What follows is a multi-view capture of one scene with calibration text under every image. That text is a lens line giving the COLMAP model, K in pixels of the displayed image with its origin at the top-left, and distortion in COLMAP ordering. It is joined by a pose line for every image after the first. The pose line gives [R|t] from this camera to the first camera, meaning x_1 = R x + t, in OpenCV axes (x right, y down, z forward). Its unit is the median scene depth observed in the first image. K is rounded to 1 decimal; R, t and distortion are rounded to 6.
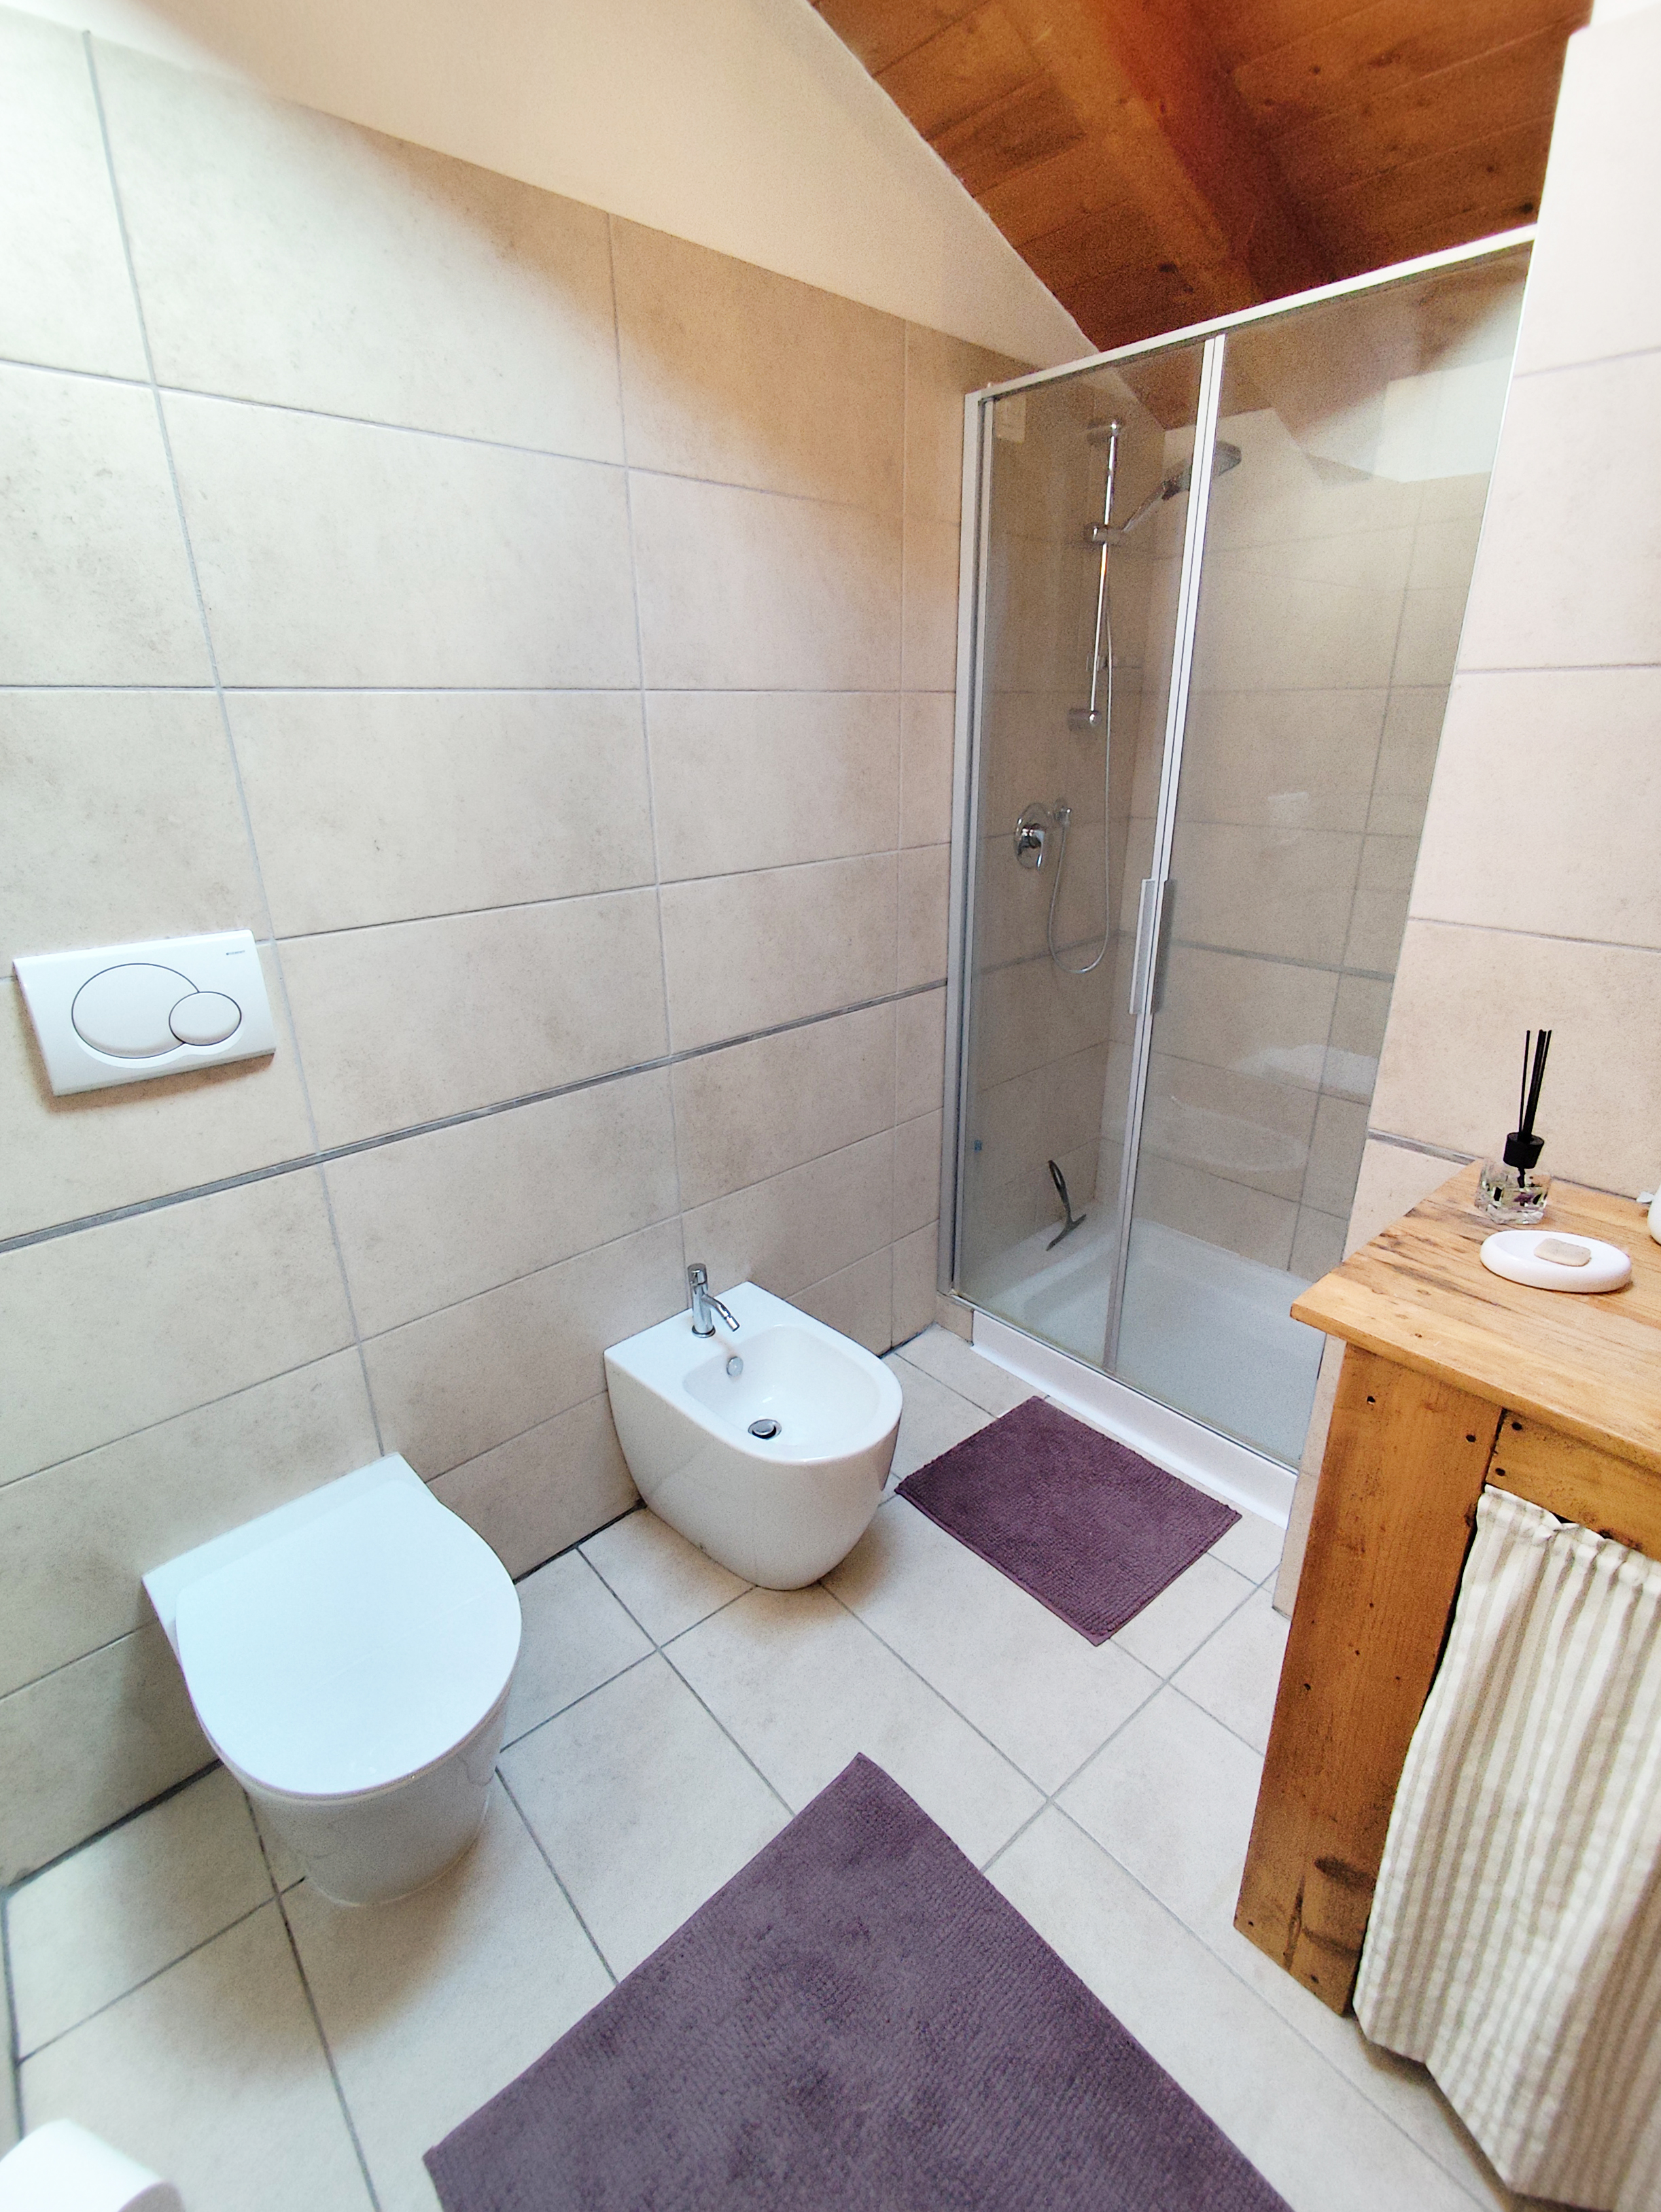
lens RADIAL K [[1029.7, 0, 831.3], [0, 1029.7, 1135.9], [0, 0, 1]] dist [-0.003625, -0.001135]
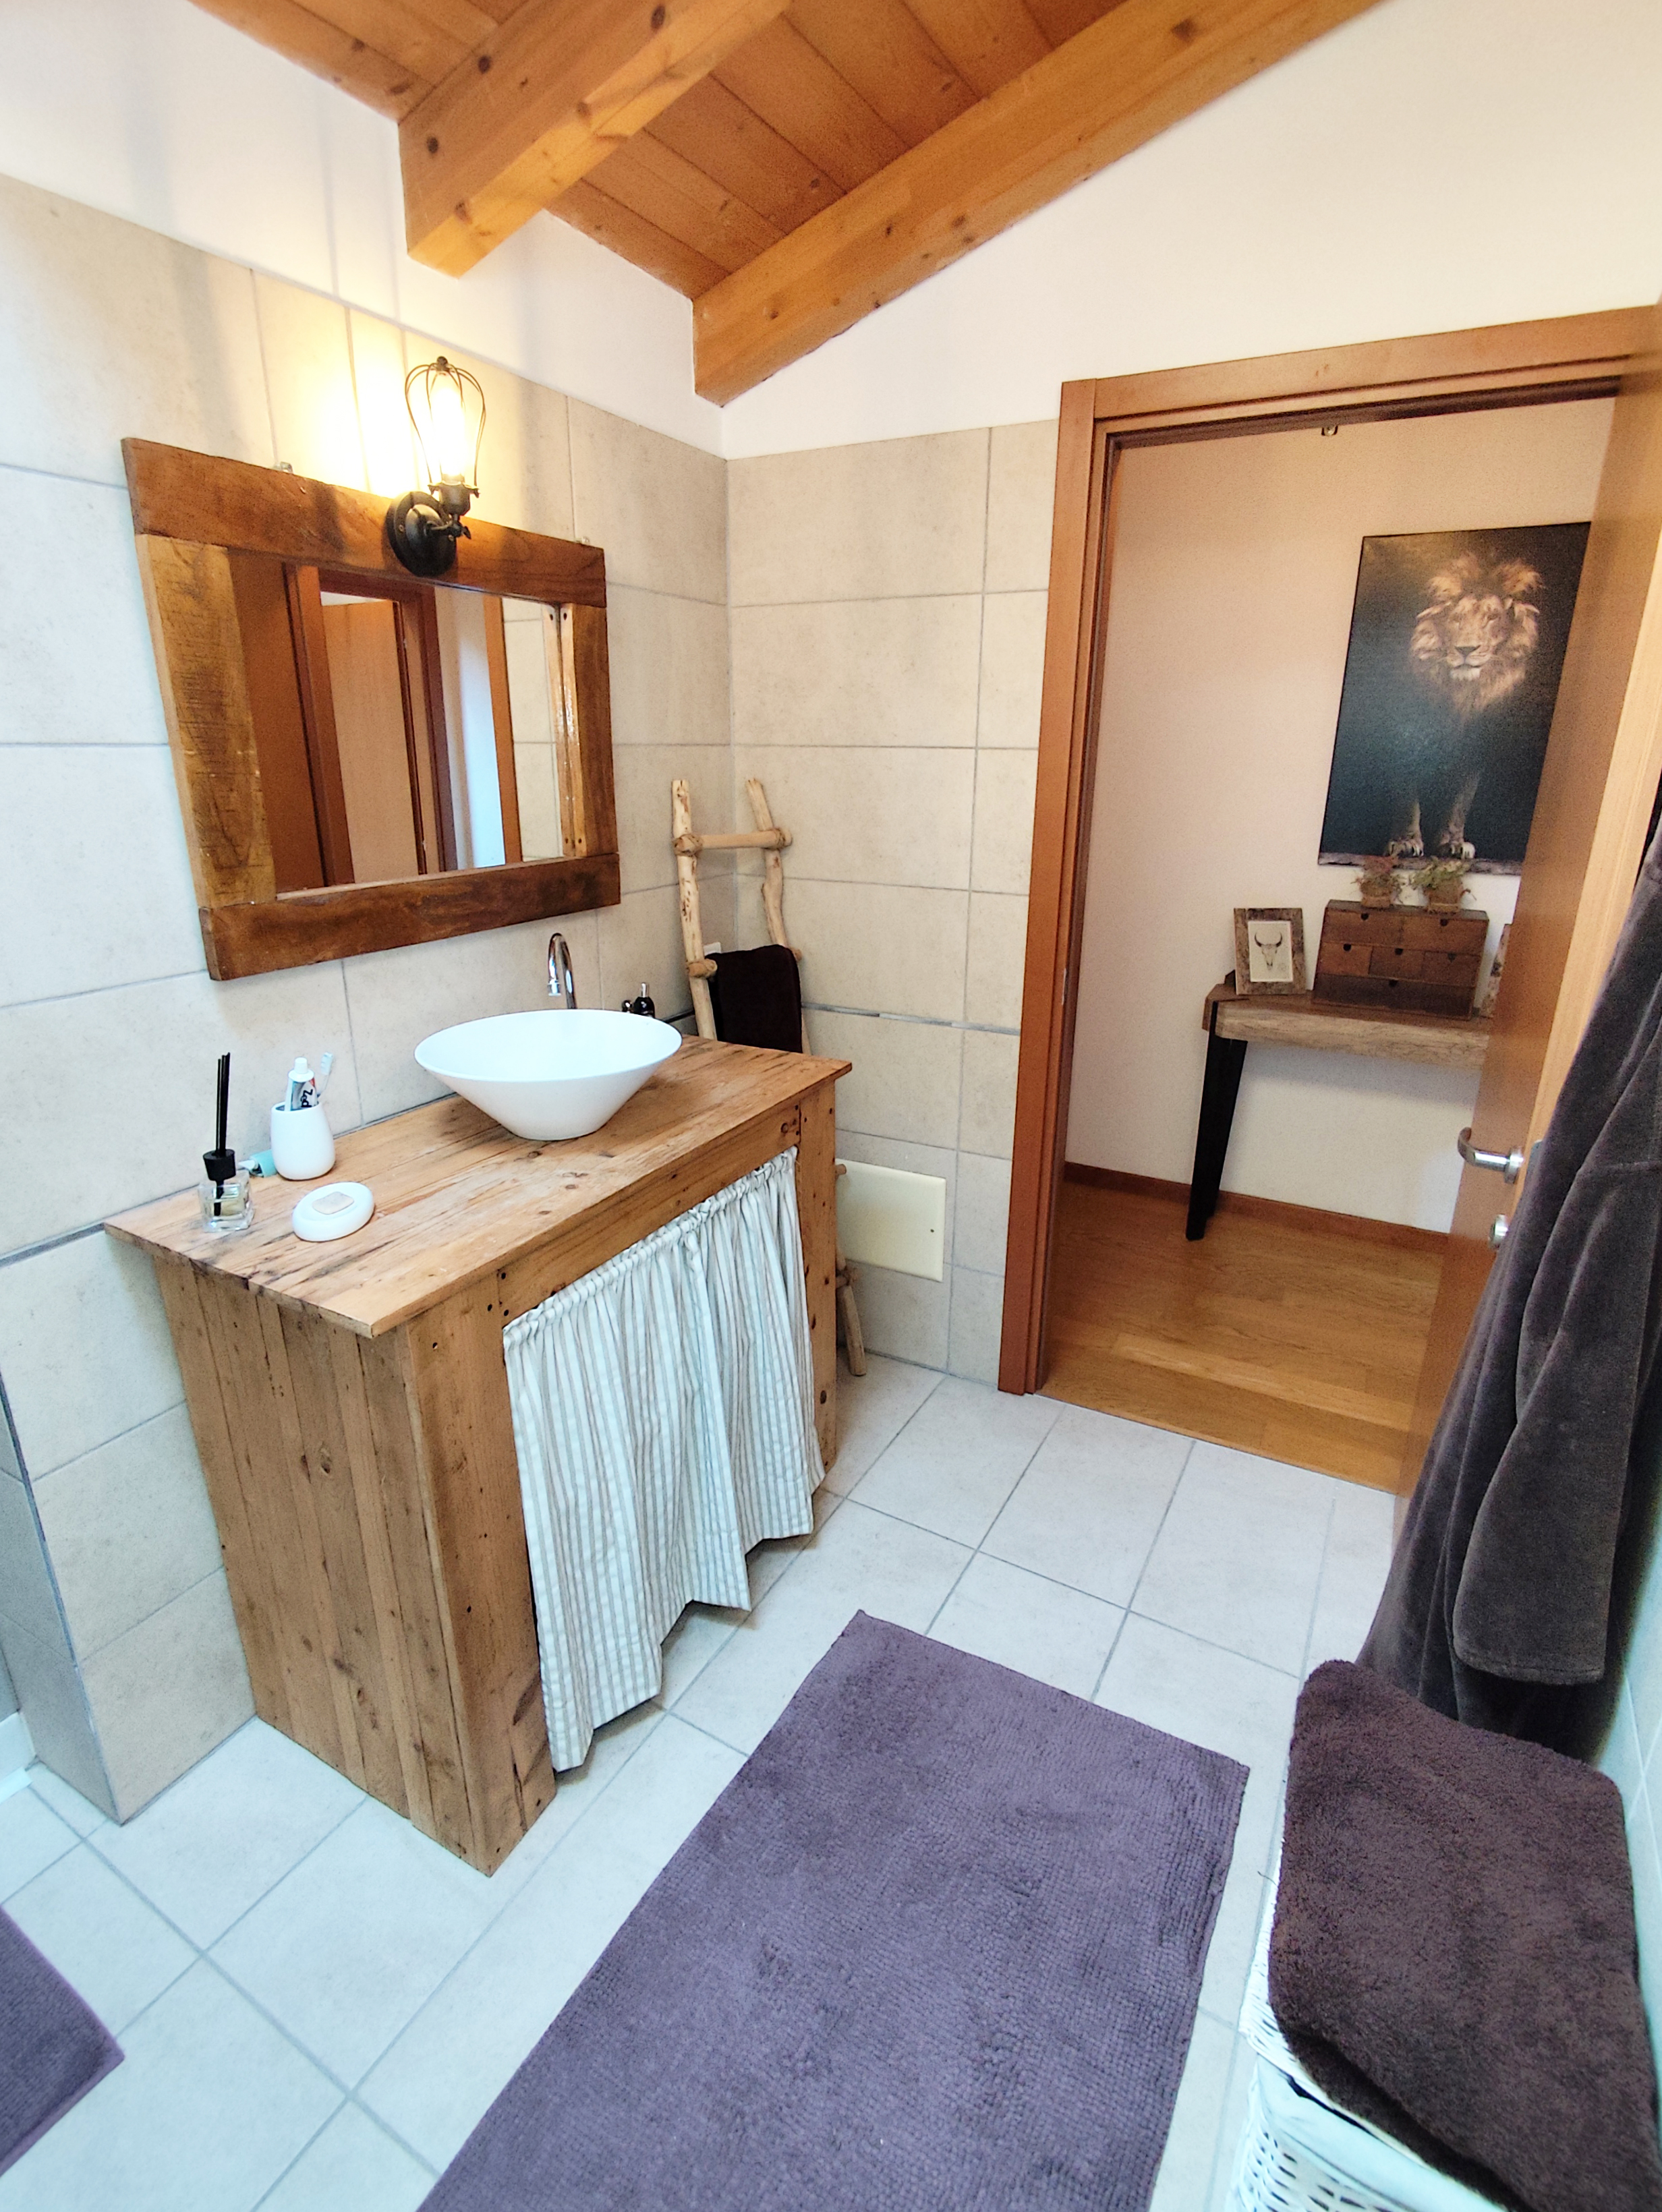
lens RADIAL K [[1123.8, 0, 844.4], [0, 1123.8, 1106.7], [0, 0, 1]] dist [-0.003809, -0.000892]
pose [[-0.374459, -0.283831, 0.882735, -0.484251], [0.349388, 0.838640, 0.417865, -0.236554], [-0.858900, 0.464890, -0.214869, 0.488373]]
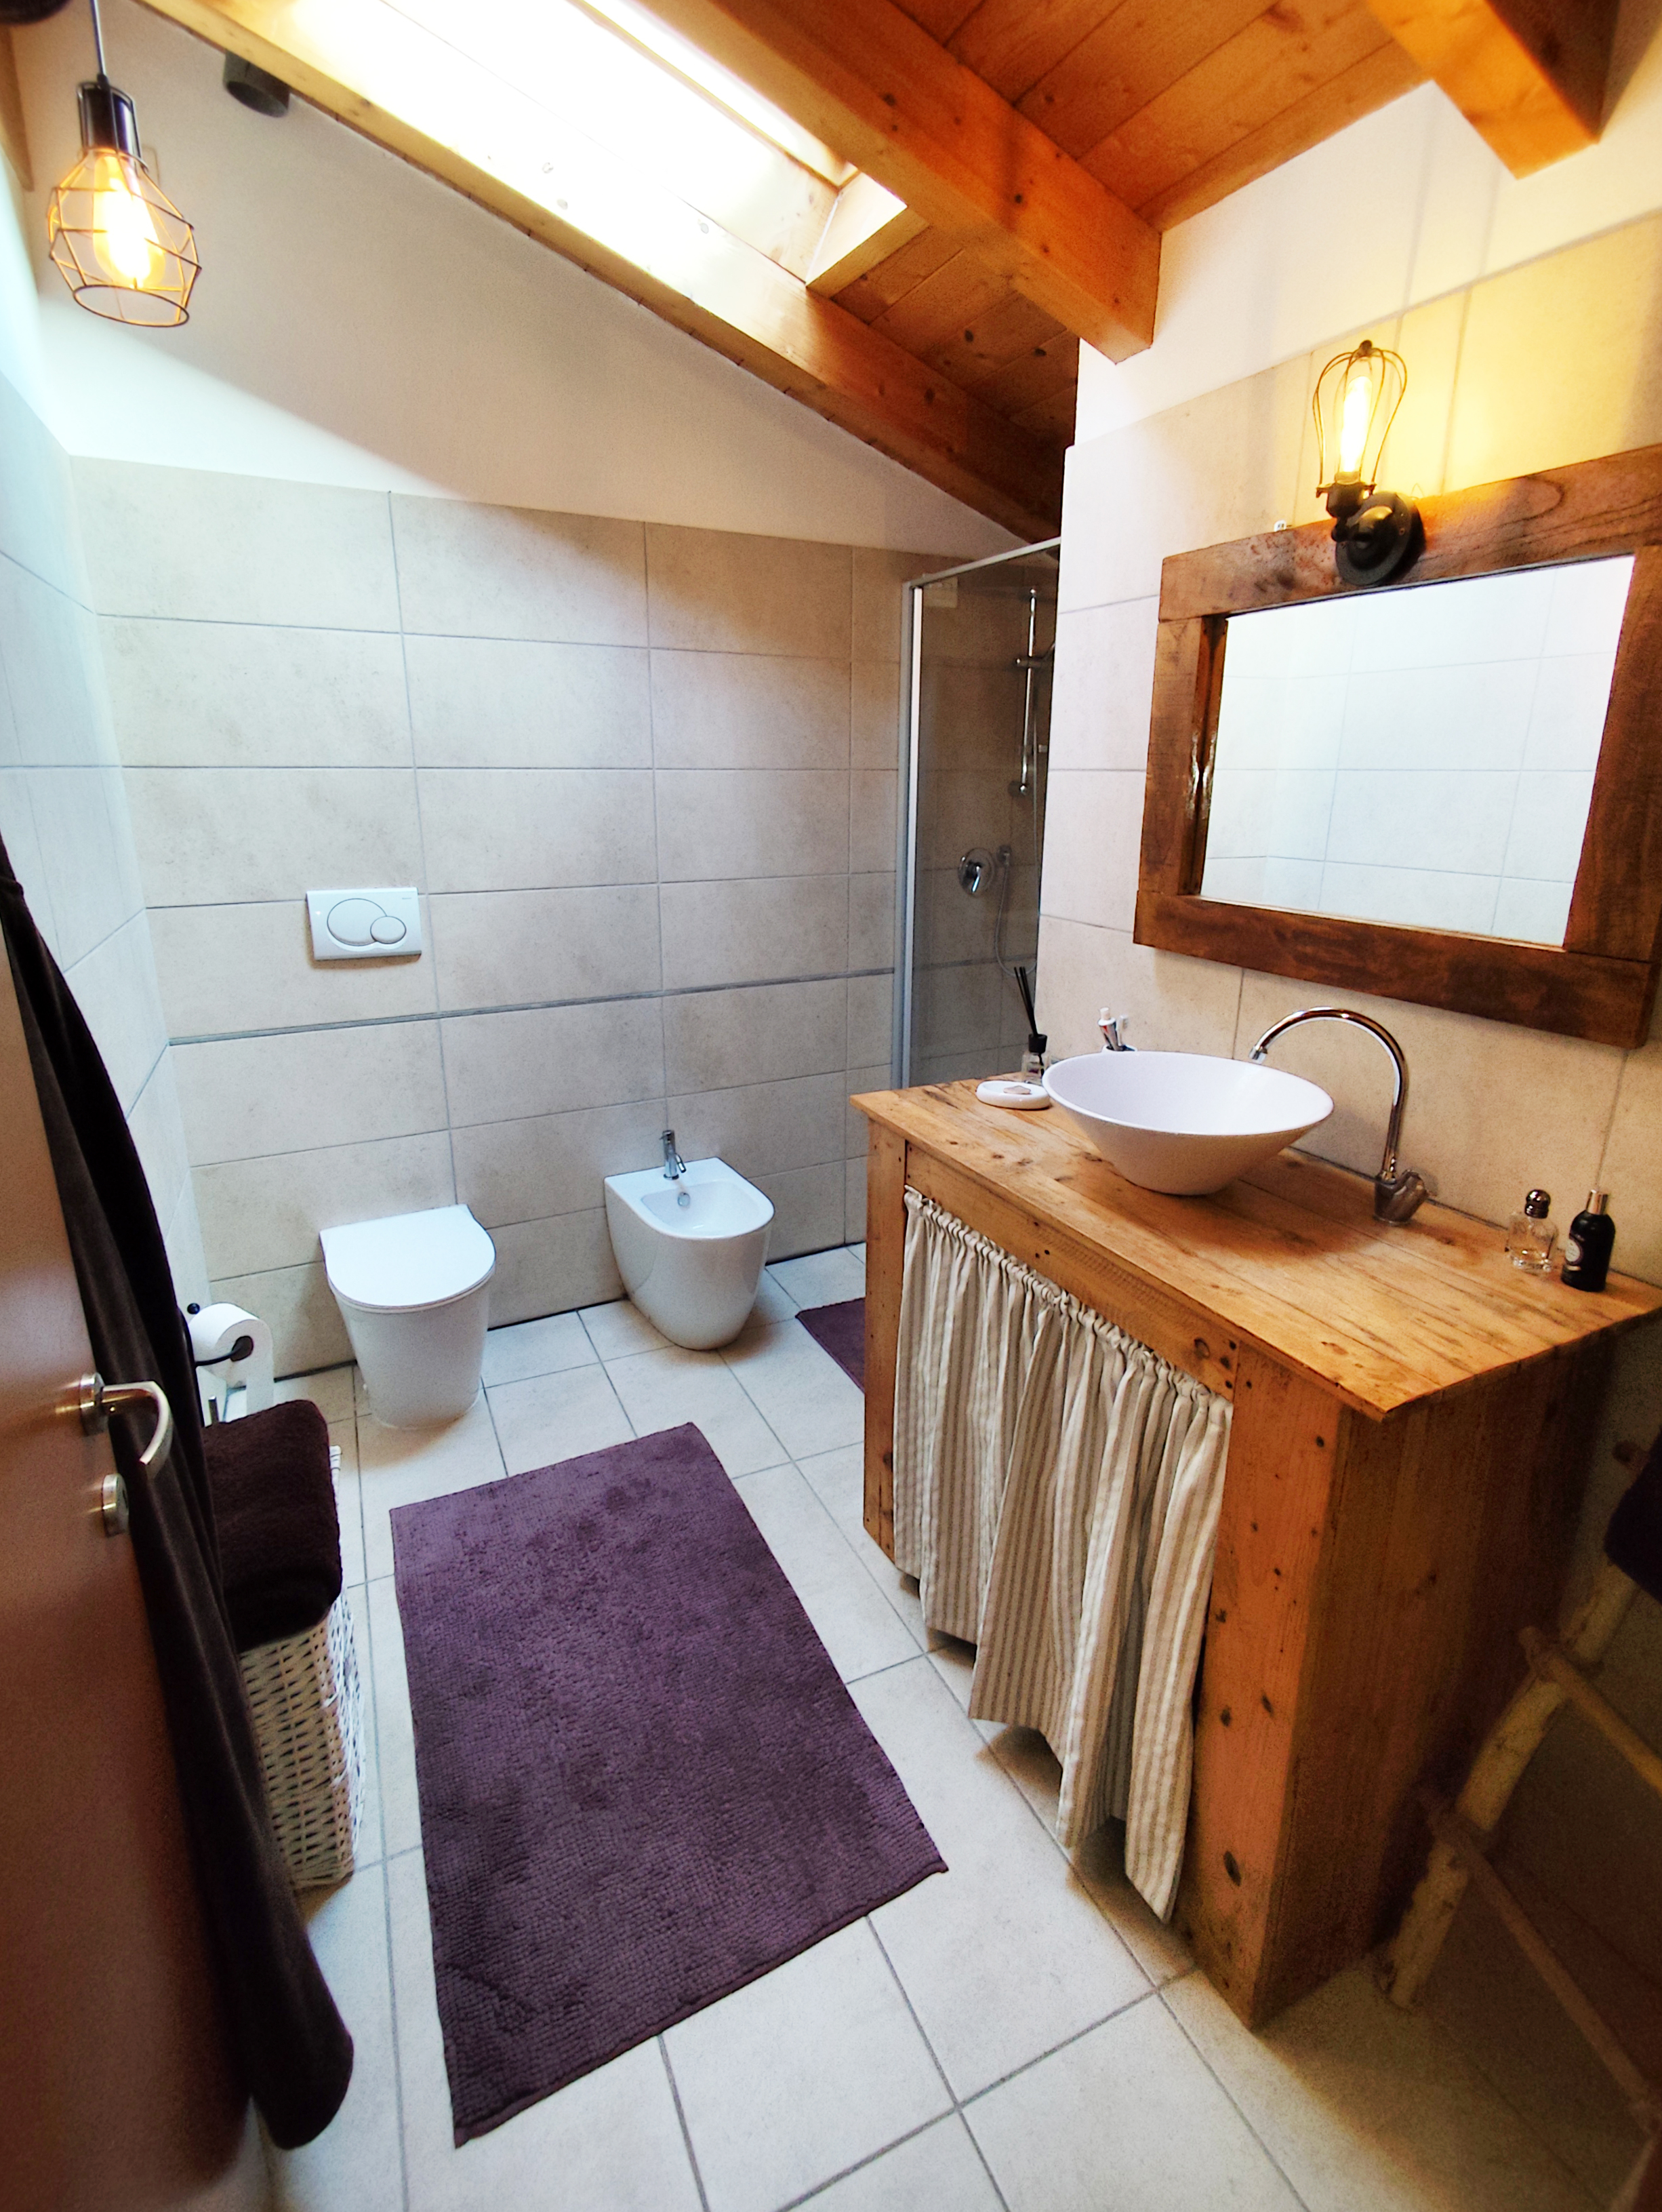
lens RADIAL K [[1123.6, 0, 844.4], [0, 1123.6, 1106.7], [0, 0, 1]] dist [-0.003809, -0.000892]
pose [[0.963216, 0.093509, -0.251934, 0.641907], [-0.117047, 0.989892, -0.080091, 0.231706], [0.241898, 0.106633, 0.964425, -0.656380]]
